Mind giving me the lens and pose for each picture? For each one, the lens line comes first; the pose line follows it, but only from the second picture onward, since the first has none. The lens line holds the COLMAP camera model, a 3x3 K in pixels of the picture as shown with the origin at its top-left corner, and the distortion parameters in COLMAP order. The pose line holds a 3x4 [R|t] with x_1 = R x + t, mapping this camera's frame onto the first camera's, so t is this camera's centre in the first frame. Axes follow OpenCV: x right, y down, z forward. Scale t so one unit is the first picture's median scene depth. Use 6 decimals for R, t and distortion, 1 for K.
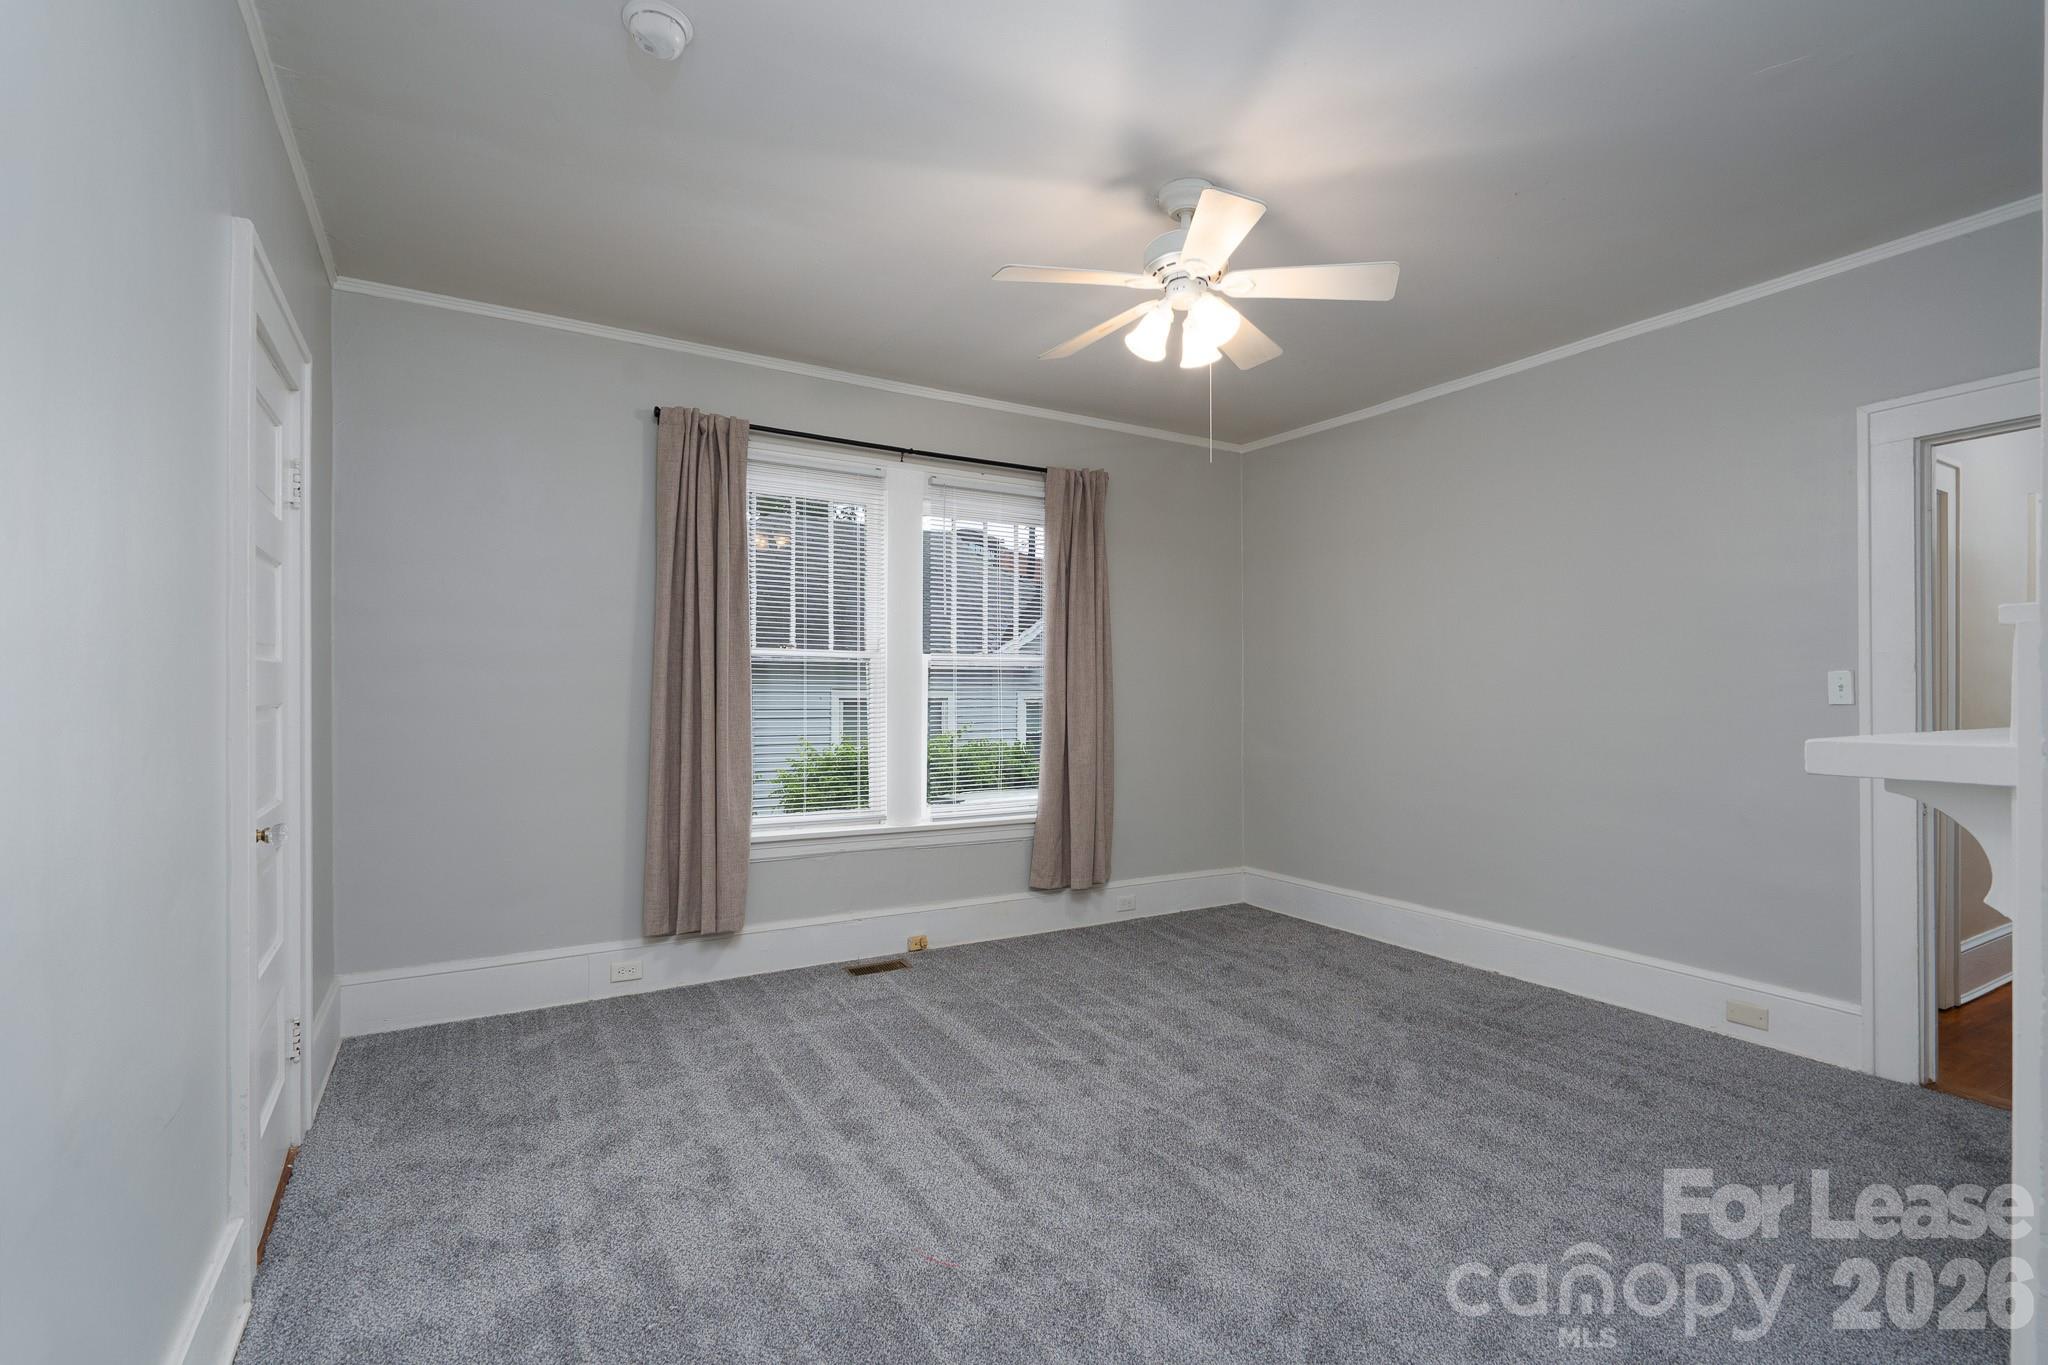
lens RADIAL K [[913.7, 0, 1025.0], [0, 913.7, 690.1], [0, 0, 1]] dist [-0.000335, -0.000004]
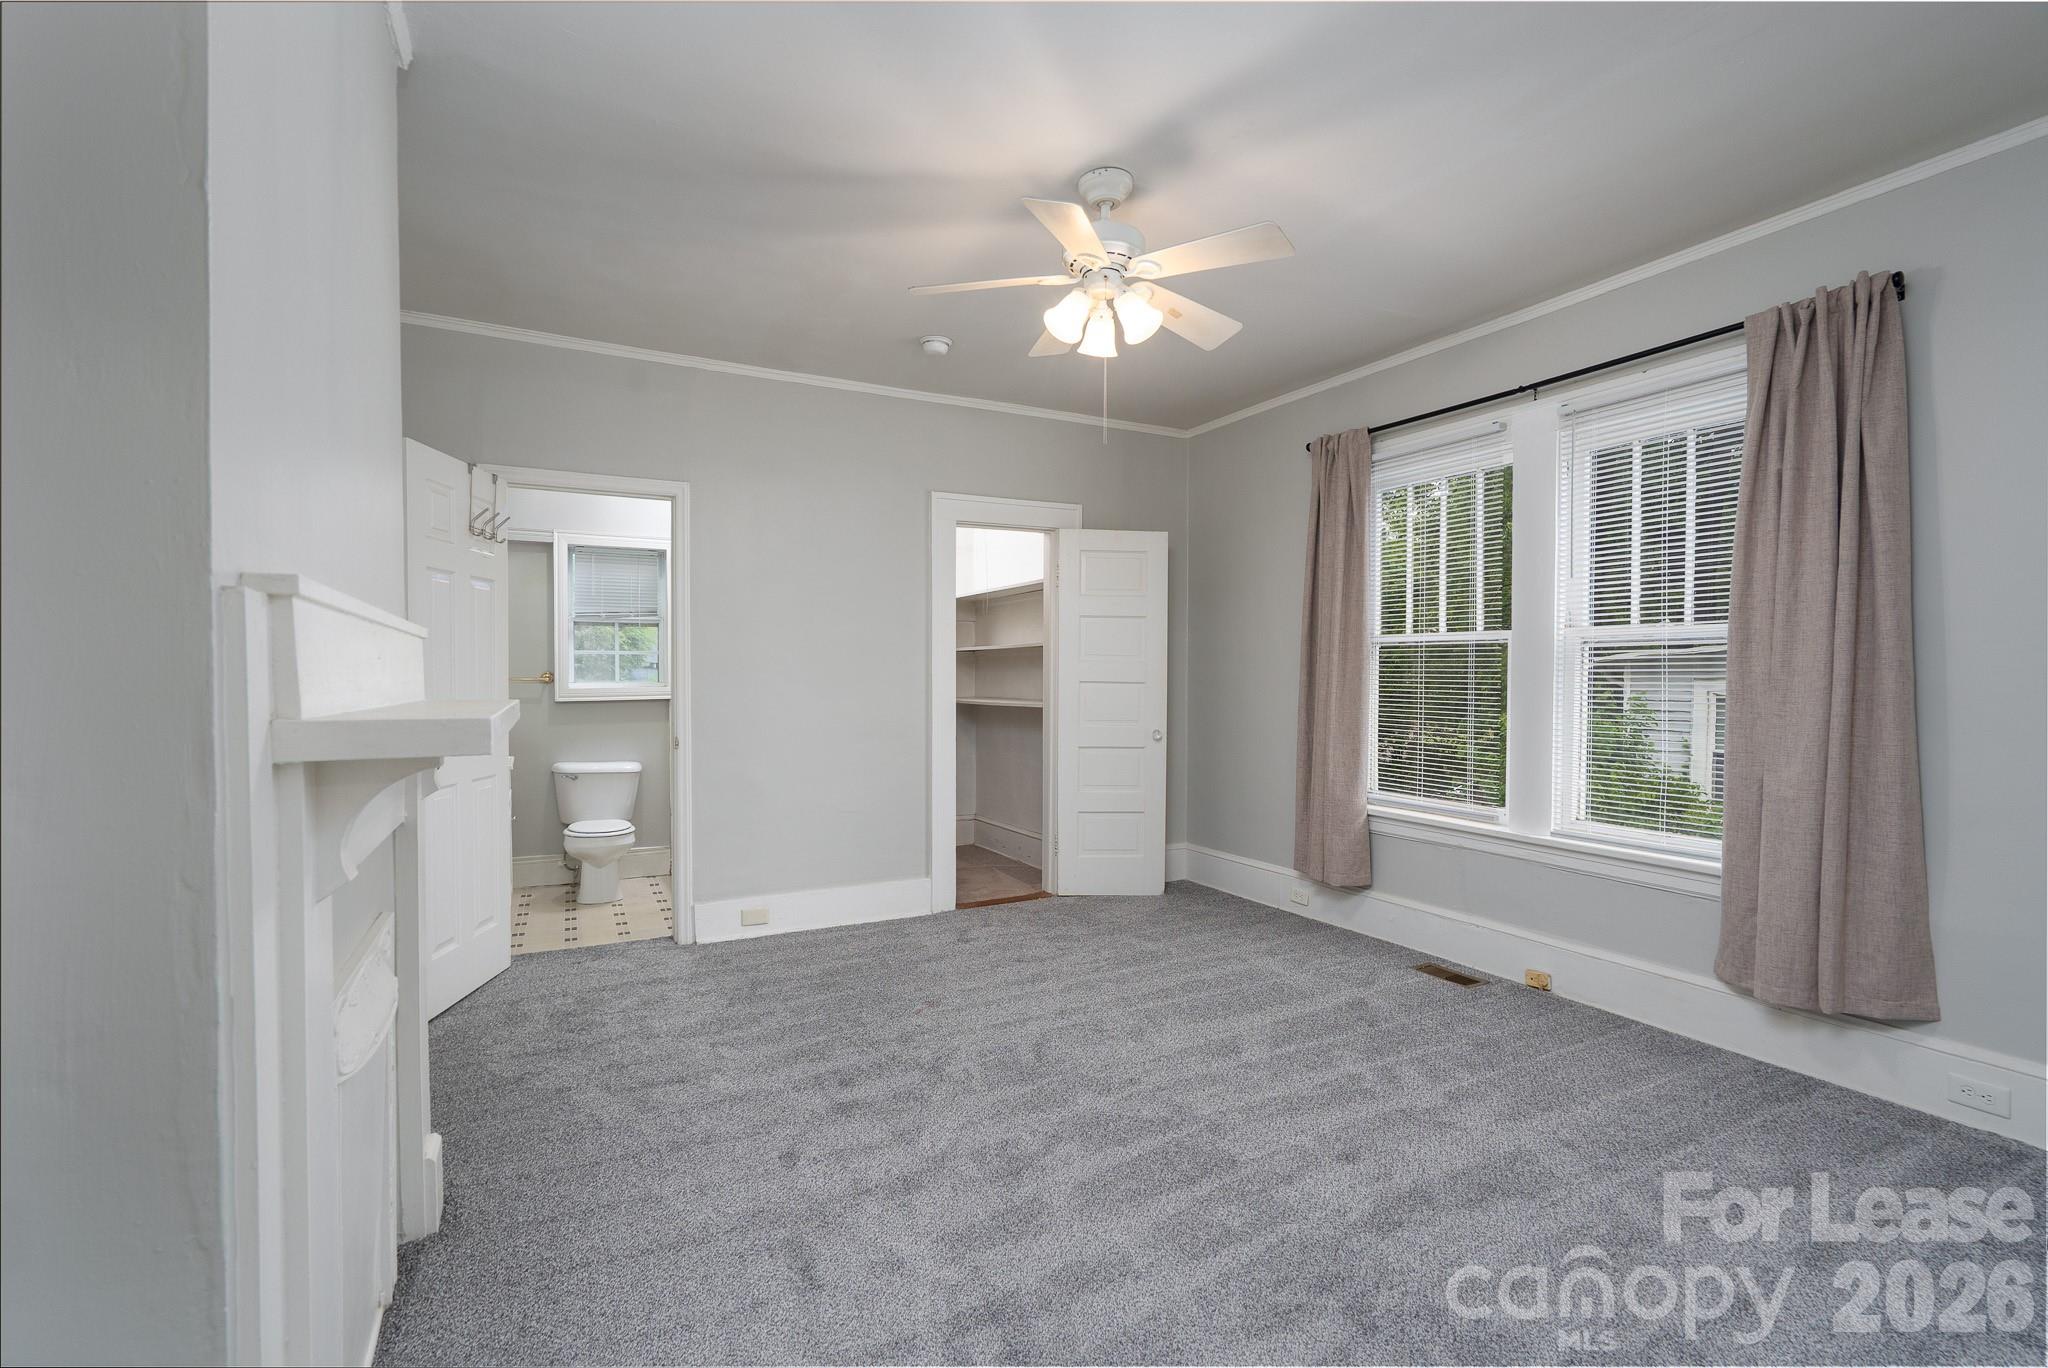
lens RADIAL K [[964.0, 0, 1075.5], [0, 964.0, 684.4], [0, 0, 1]] dist [-0.000832, 0.000241]
pose [[-0.033121, 0.003372, -0.999446, 0.855311], [0.003361, 0.999989, 0.003262, 0.005726], [0.999446, -0.003251, -0.033132, 0.679417]]
